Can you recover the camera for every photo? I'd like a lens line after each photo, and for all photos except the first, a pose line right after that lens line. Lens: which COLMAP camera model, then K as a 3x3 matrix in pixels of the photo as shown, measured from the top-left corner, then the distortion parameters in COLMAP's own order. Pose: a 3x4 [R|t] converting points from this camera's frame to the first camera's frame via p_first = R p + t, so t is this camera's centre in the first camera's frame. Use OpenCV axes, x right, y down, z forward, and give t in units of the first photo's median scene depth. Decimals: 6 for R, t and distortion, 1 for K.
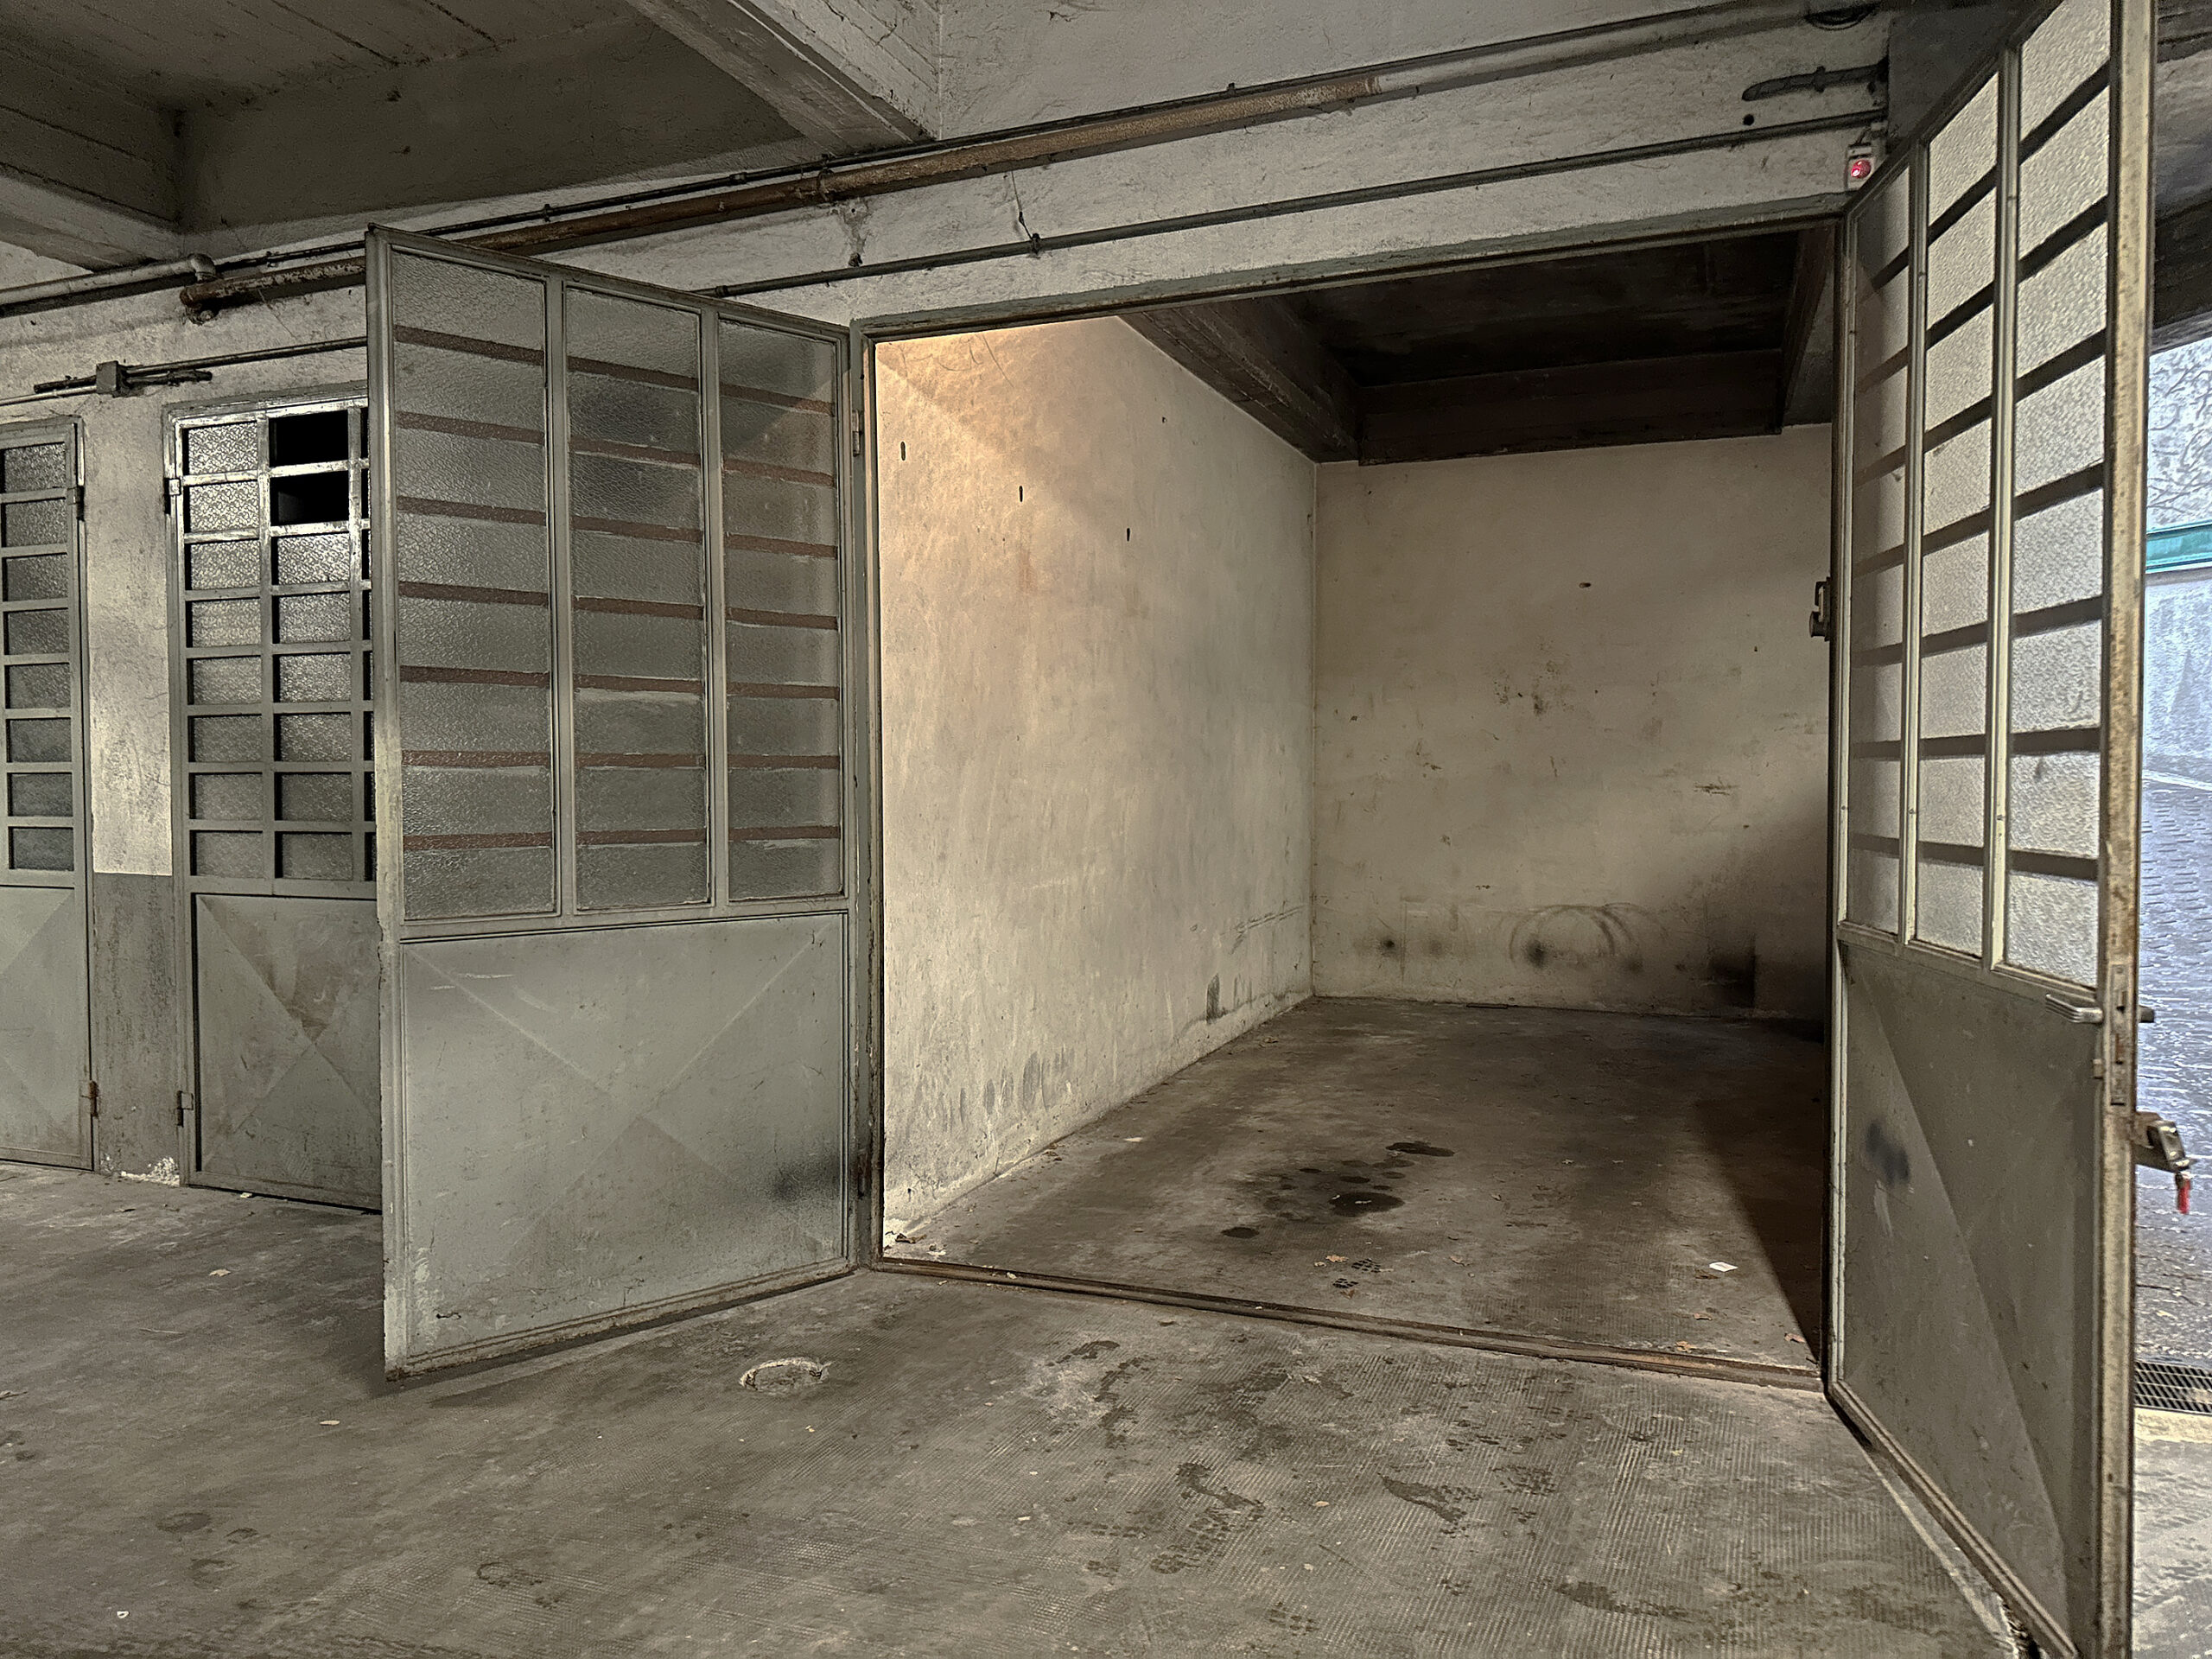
lens RADIAL K [[1547.6, 0, 1113.9], [0, 1547.6, 822.9], [0, 0, 1]] dist [0.087111, -0.108857]
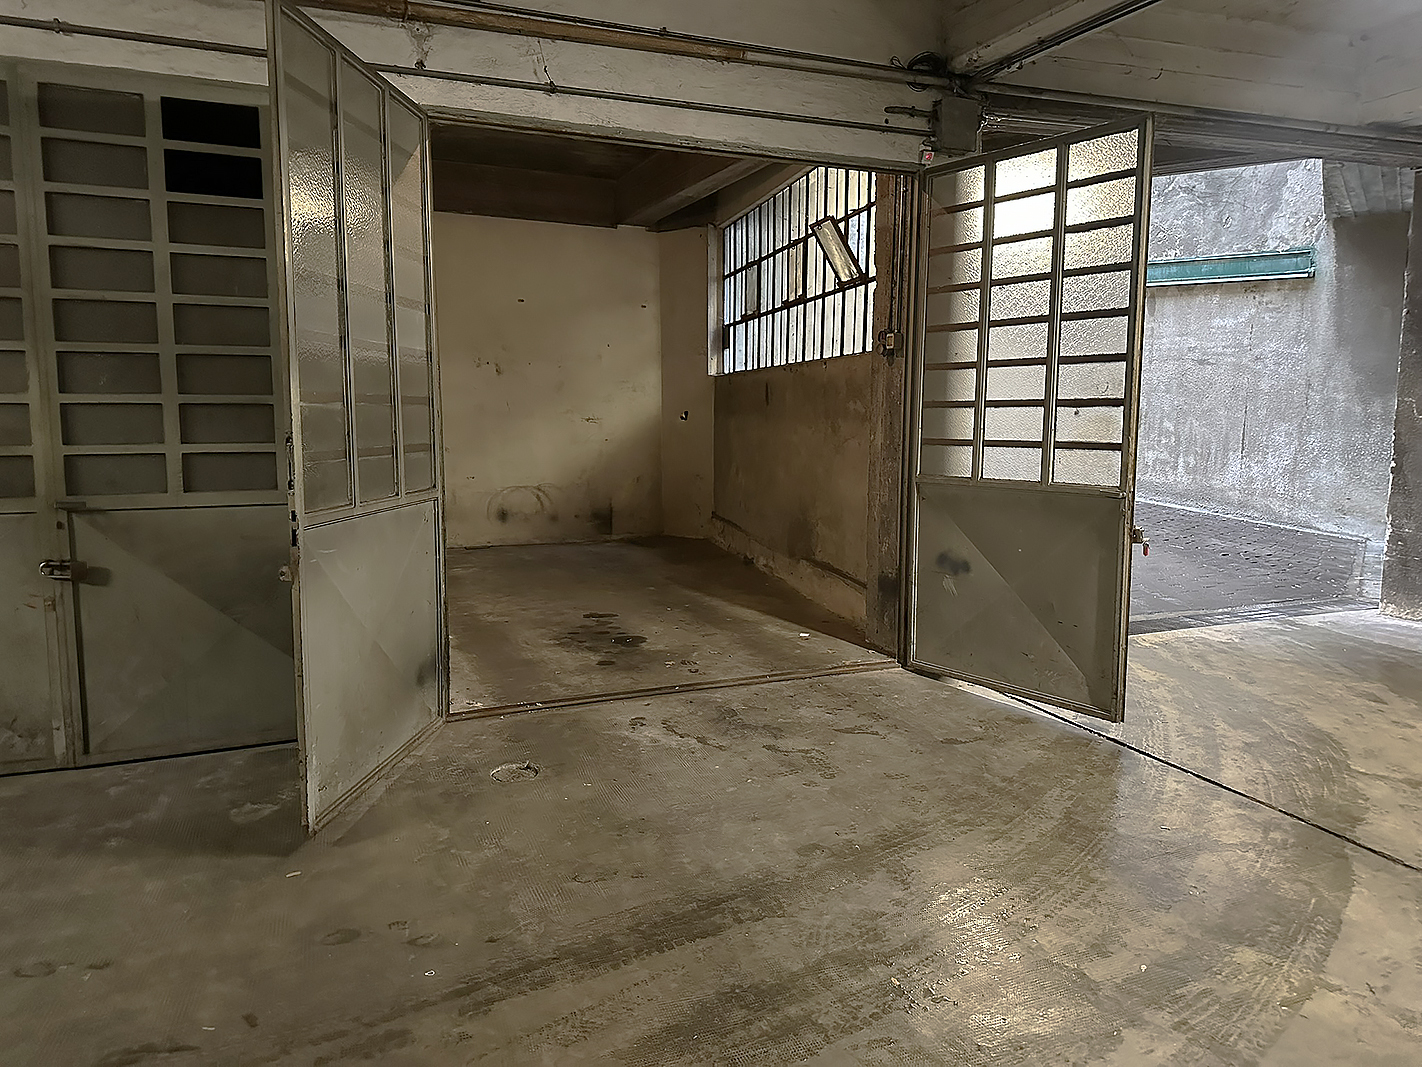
lens RADIAL K [[997.6, 0, 711.0], [0, 997.6, 533.5], [0, 0, 1]] dist [0.128183, -0.220372]
pose [[0.710388, -0.080294, 0.699215, -0.701335], [0.015620, 0.995025, 0.098393, -0.004093], [-0.703637, -0.058975, 0.708108, 0.091747]]
